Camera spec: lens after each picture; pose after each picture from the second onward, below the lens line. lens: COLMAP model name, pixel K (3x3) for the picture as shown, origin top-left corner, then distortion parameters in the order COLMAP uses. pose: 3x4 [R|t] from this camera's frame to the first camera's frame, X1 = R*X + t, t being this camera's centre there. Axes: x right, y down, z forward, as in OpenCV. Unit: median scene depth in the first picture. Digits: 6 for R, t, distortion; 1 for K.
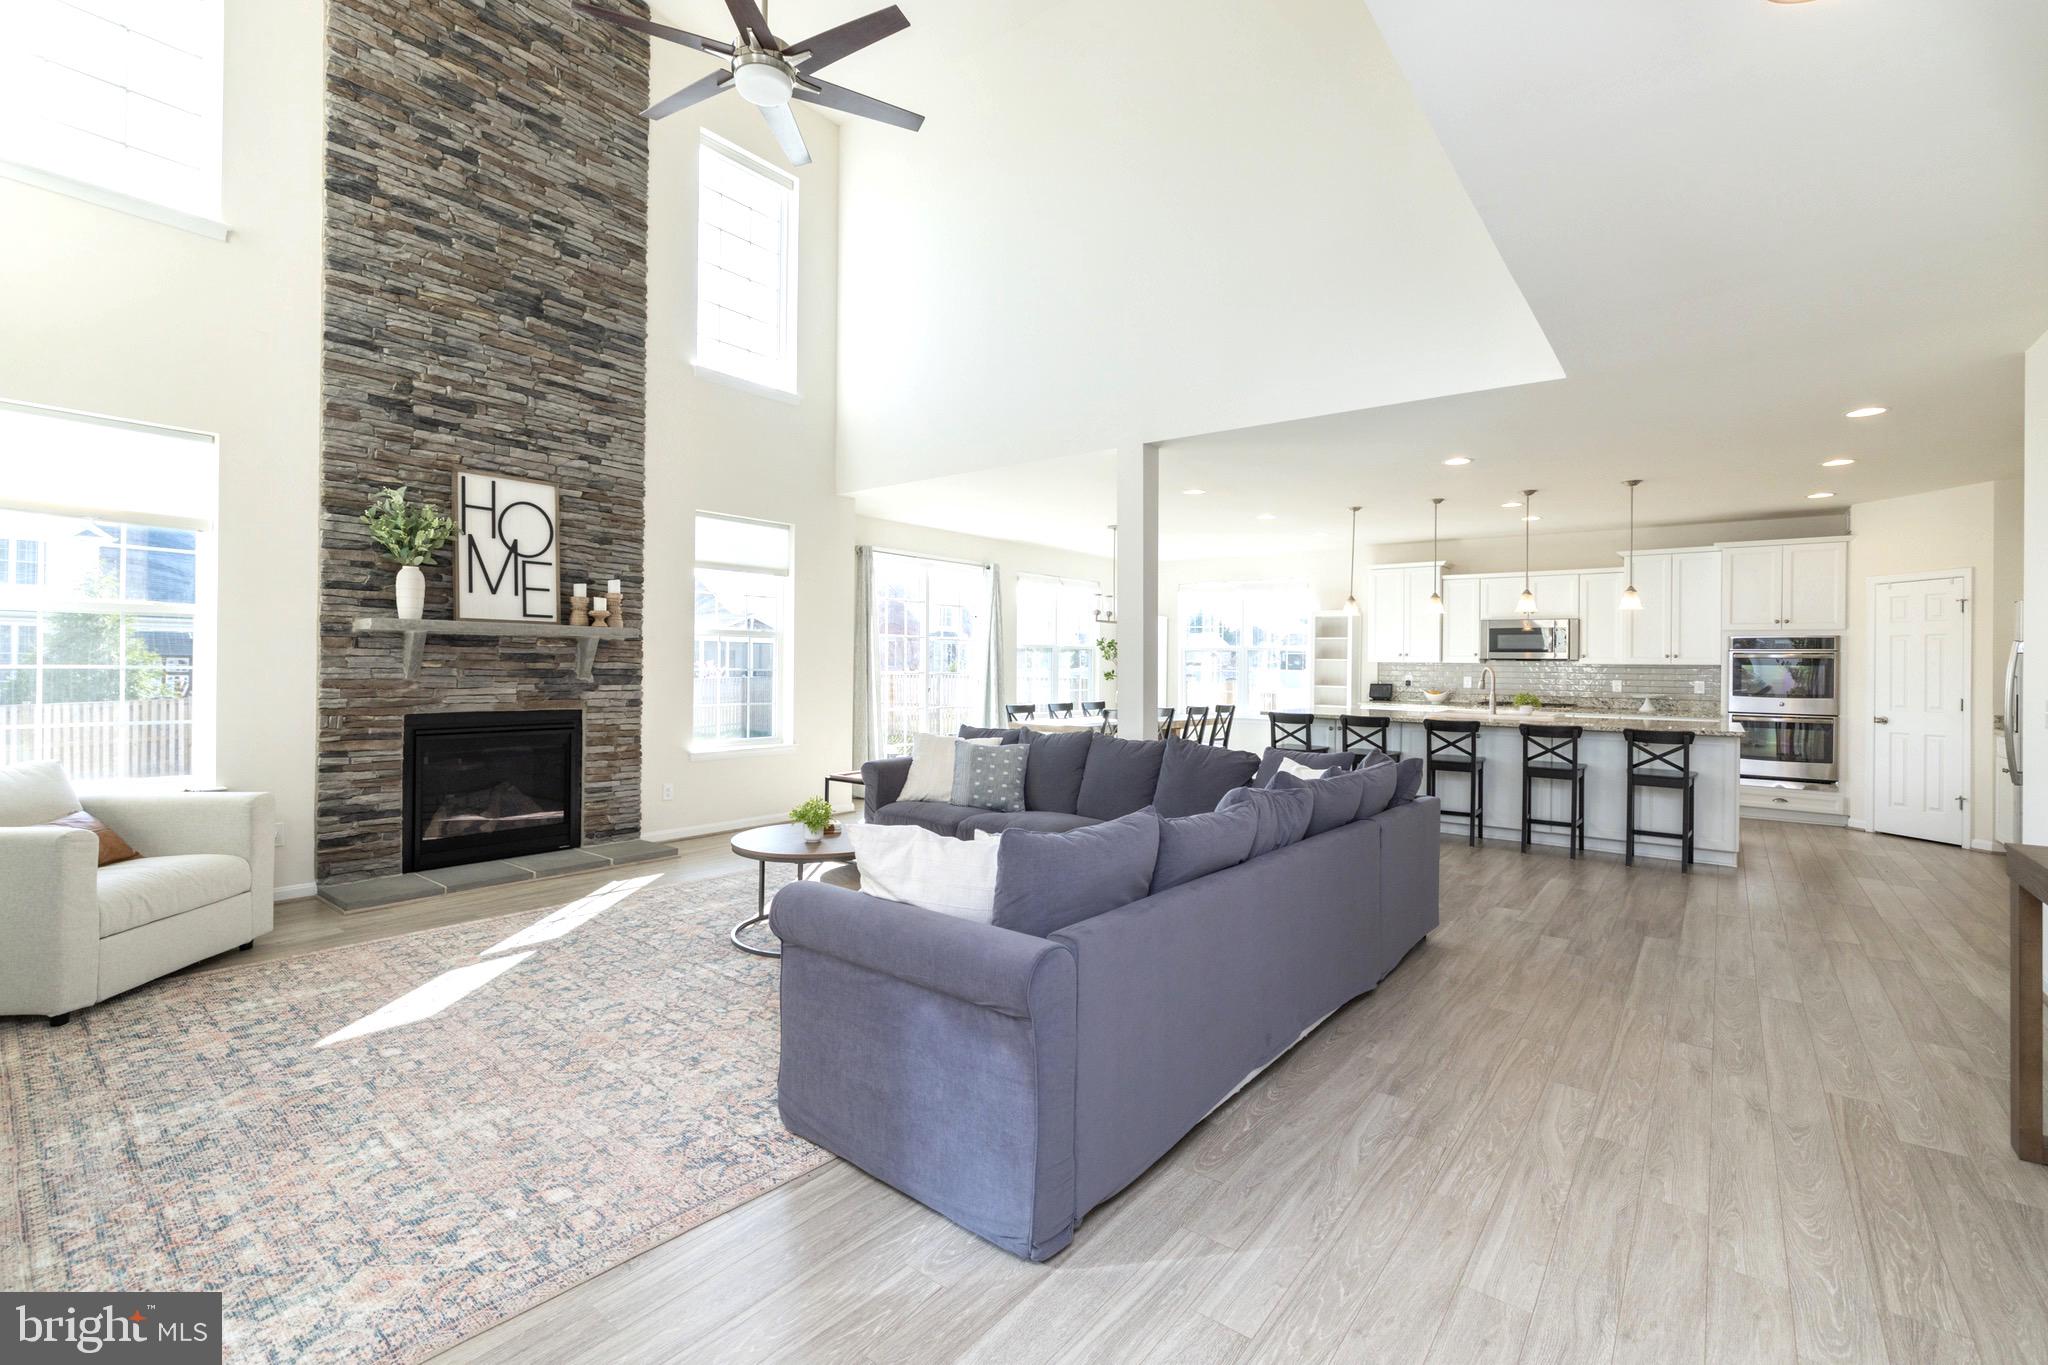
lens RADIAL K [[901.6, 0, 1012.4], [0, 901.6, 665.0], [0, 0, 1]] dist [-0.000395, 0.002138]
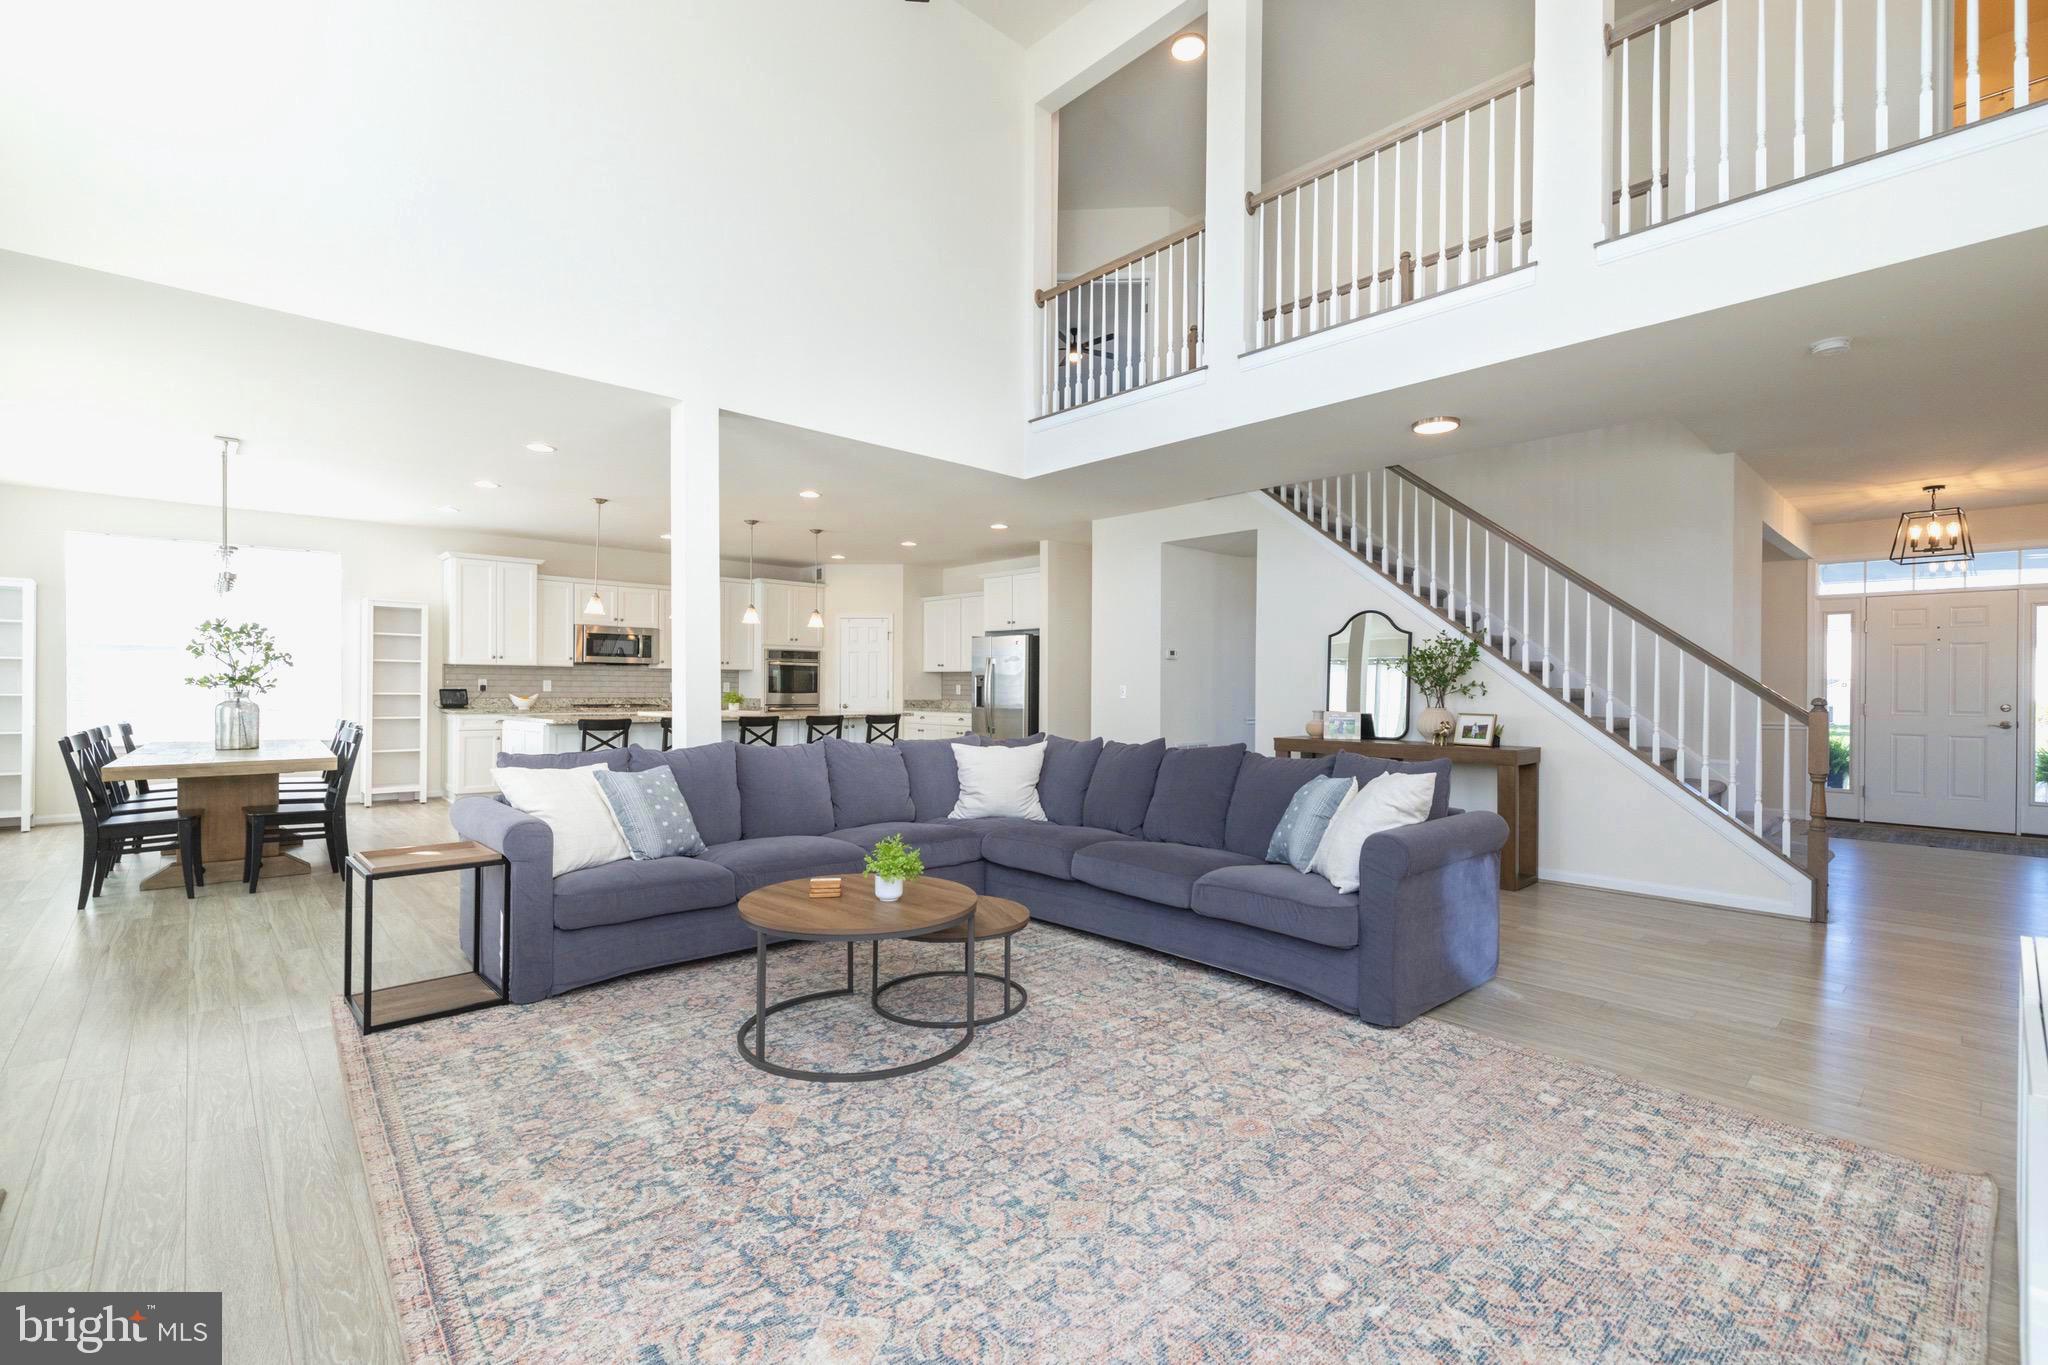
lens RADIAL K [[901.6, 0, 1039.9], [0, 901.6, 685.9], [0, 0, 1]] dist [-0.000395, 0.002138]
pose [[0.137745, -0.008922, 0.990428, -0.957298], [-0.004129, 0.999946, 0.009582, 0.017247], [-0.990459, -0.005410, 0.137701, 0.813239]]
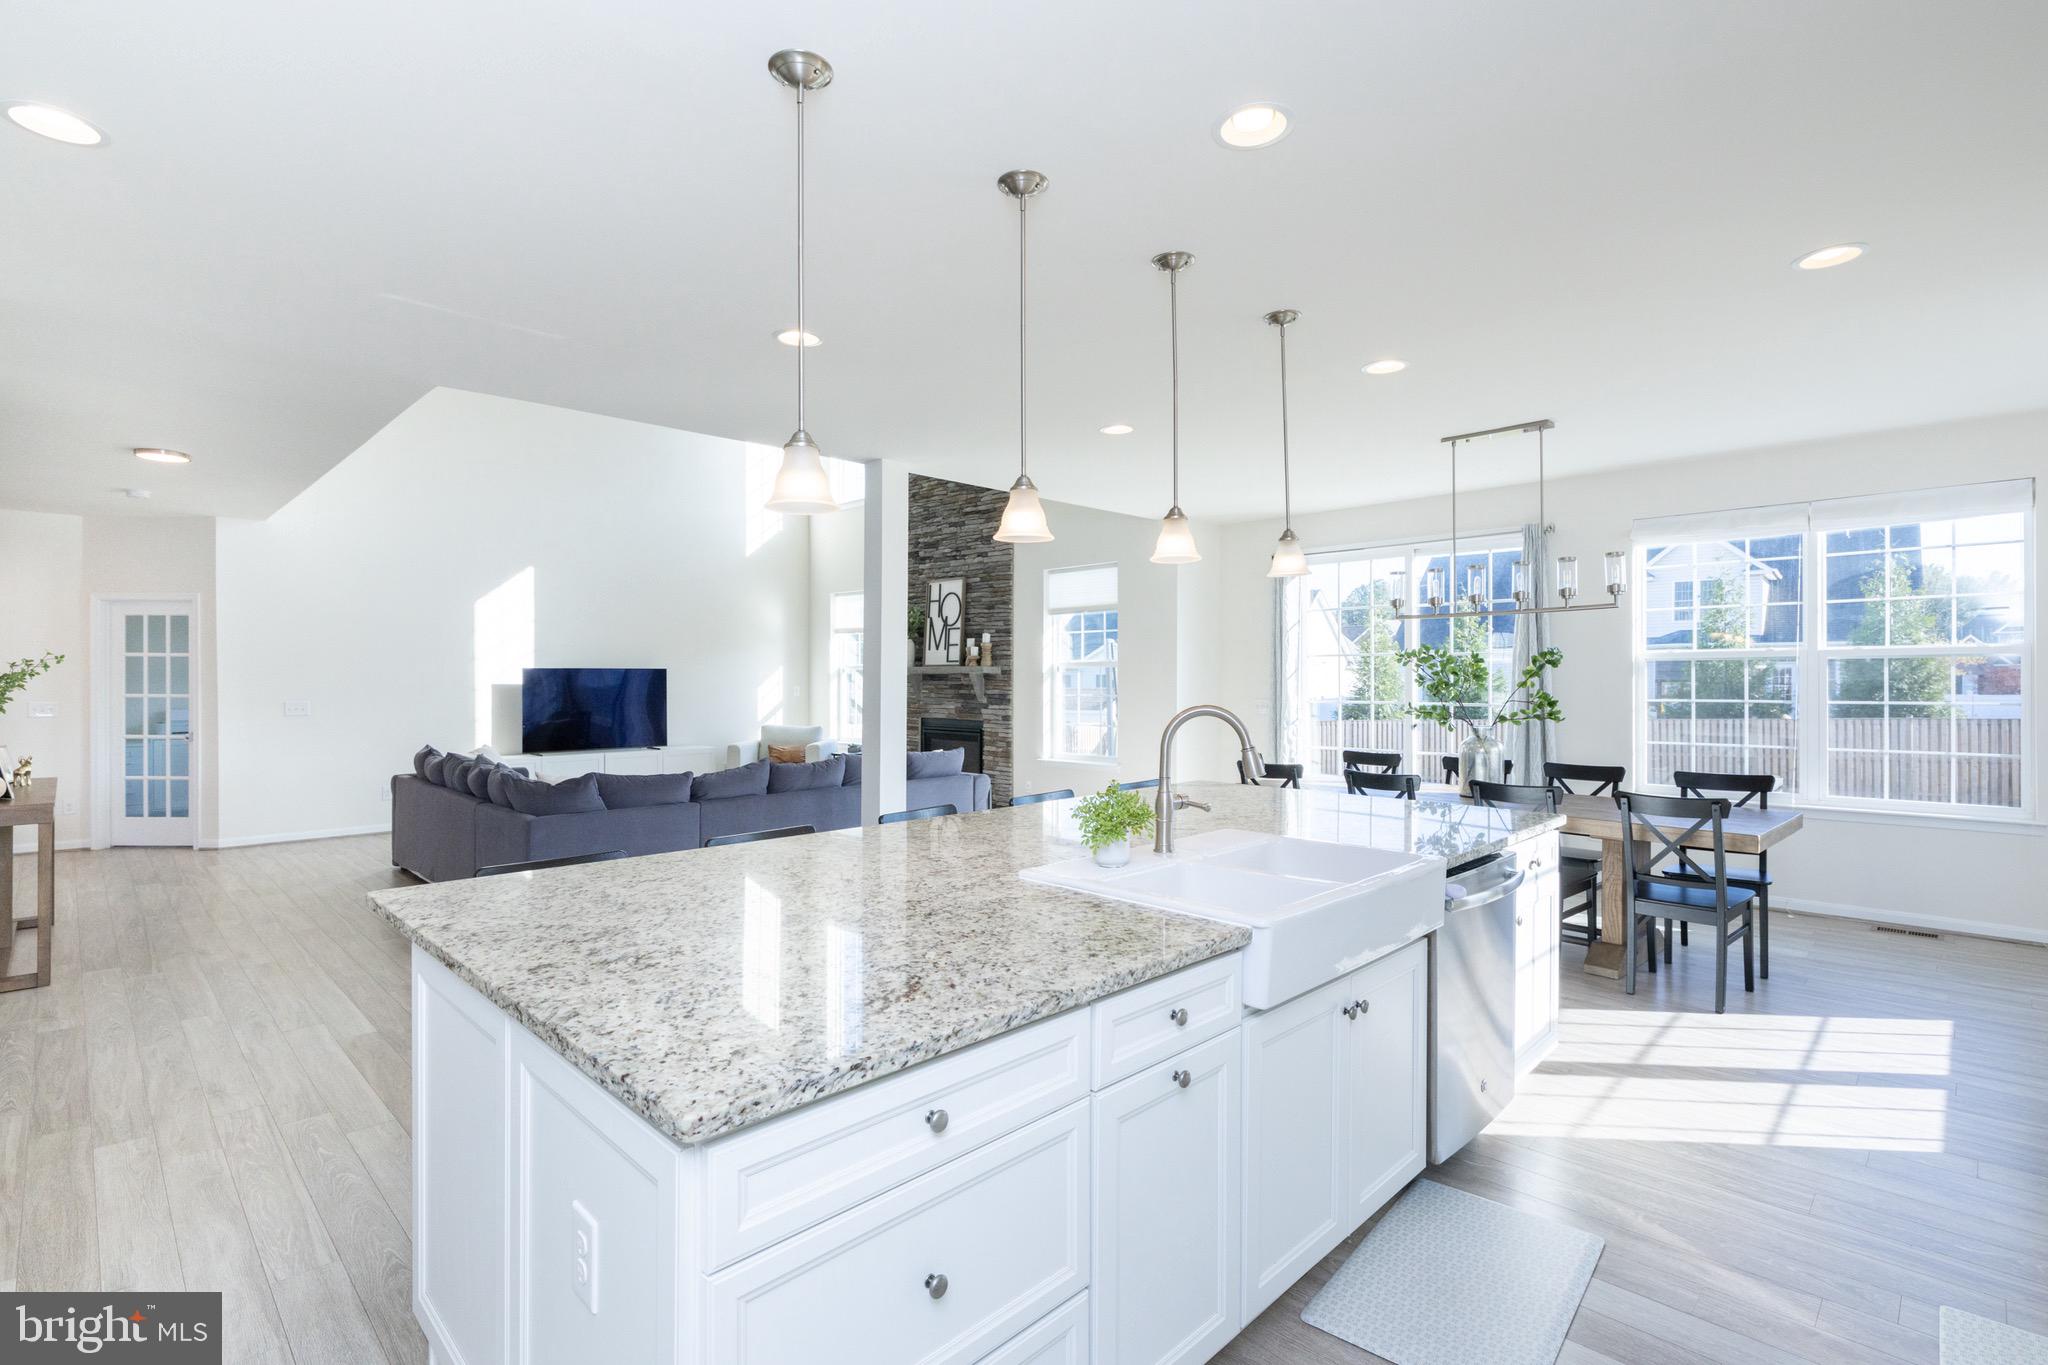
lens RADIAL K [[975.2, 0, 1024.9], [0, 975.2, 674.0], [0, 0, 1]] dist [0.004627, 0.000974]
pose [[-0.130150, -0.017003, -0.991349, 1.649730], [-0.001680, 0.999855, -0.016929, -0.002397], [0.991493, -0.000537, -0.130160, 1.868004]]
